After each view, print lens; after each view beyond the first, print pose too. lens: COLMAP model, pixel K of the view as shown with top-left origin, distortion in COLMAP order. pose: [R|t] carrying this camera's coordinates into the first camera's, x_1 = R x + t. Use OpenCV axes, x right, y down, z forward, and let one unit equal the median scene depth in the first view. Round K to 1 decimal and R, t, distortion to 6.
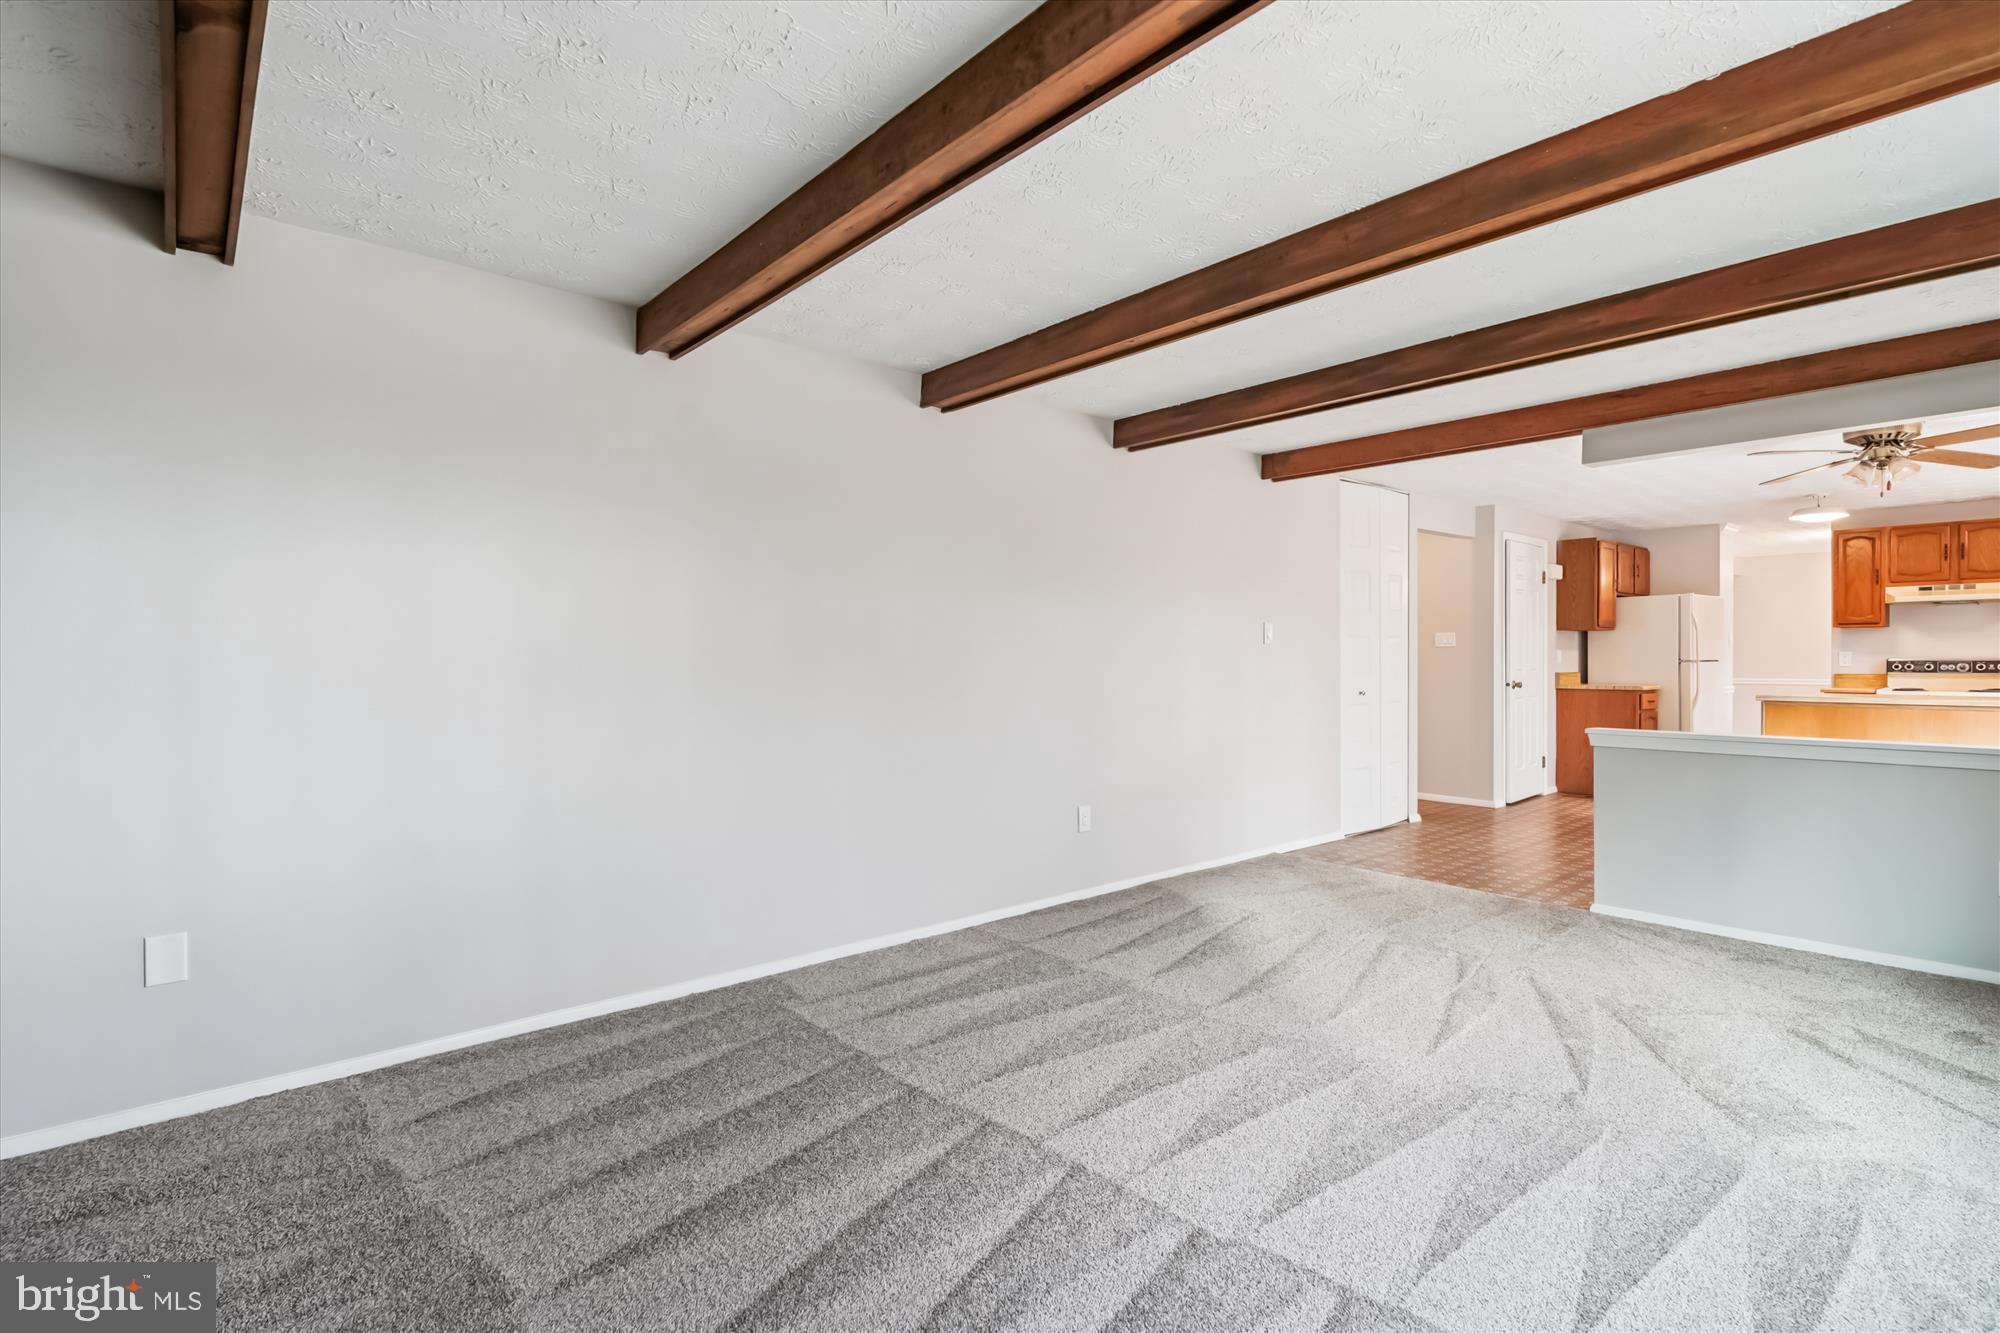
lens RADIAL K [[975.0, 0, 1000.2], [0, 975.0, 661.1], [0, 0, 1]] dist [-0.013398, 0.000466]
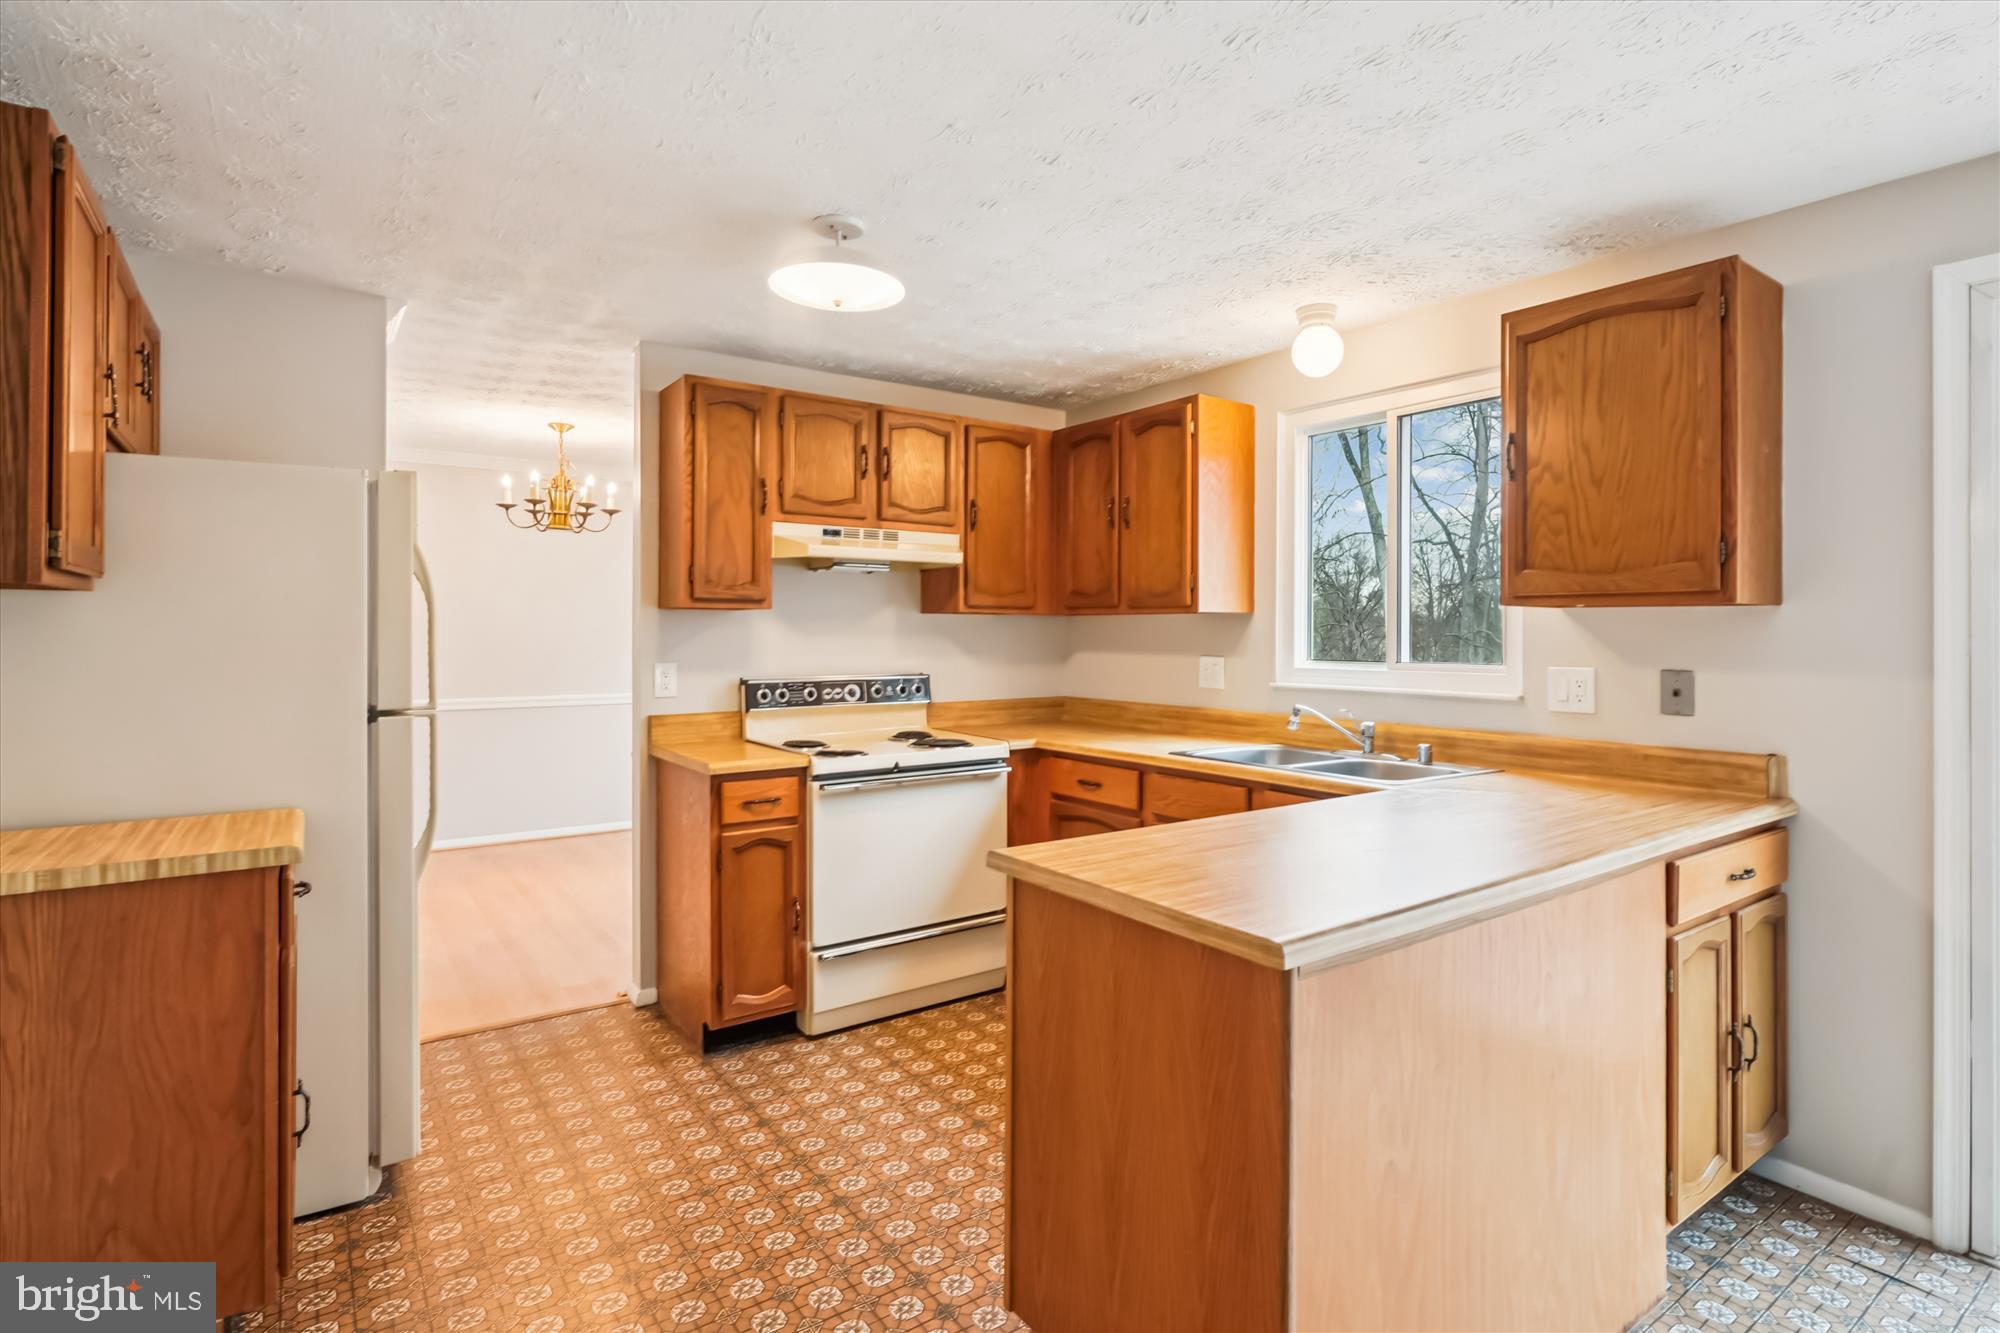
lens RADIAL K [[975.0, 0, 1020.2], [0, 975.0, 621.2], [0, 0, 1]] dist [-0.013398, 0.000466]
pose [[0.065353, 0.017105, 0.997716, 0.473228], [0.002387, 0.999848, -0.017297, -0.022264], [-0.997859, 0.003511, 0.065302, 0.859685]]
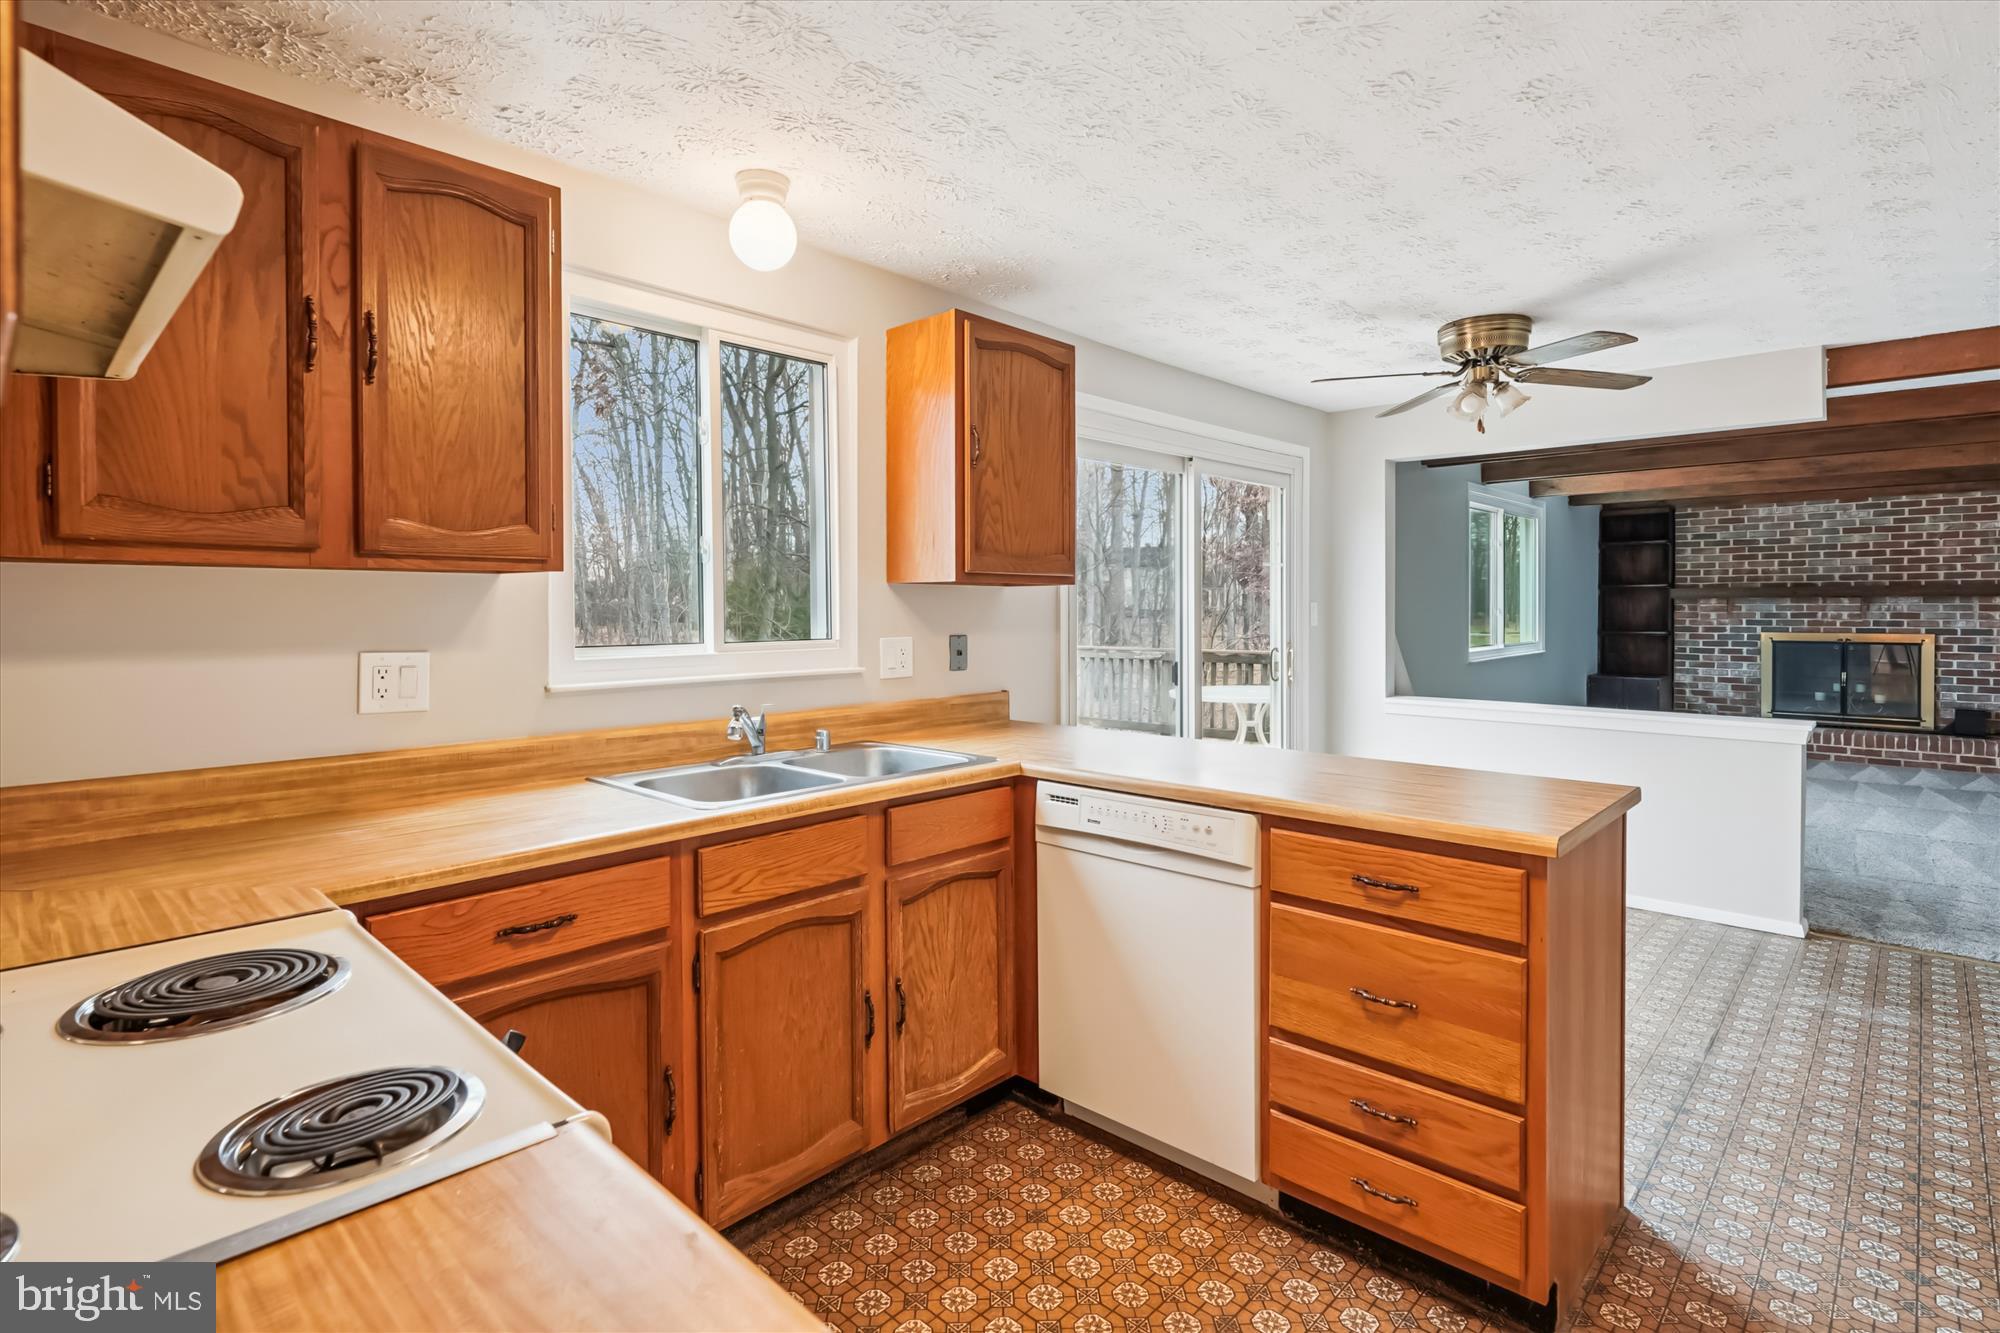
lens RADIAL K [[975.0, 0, 989.9], [0, 975.0, 615.1], [0, 0, 1]] dist [-0.013398, 0.000466]
pose [[-0.994058, 0.006596, -0.108653, 0.857570], [0.004808, 0.999849, 0.016713, -0.026542], [0.108747, 0.016091, -0.993939, 1.084310]]
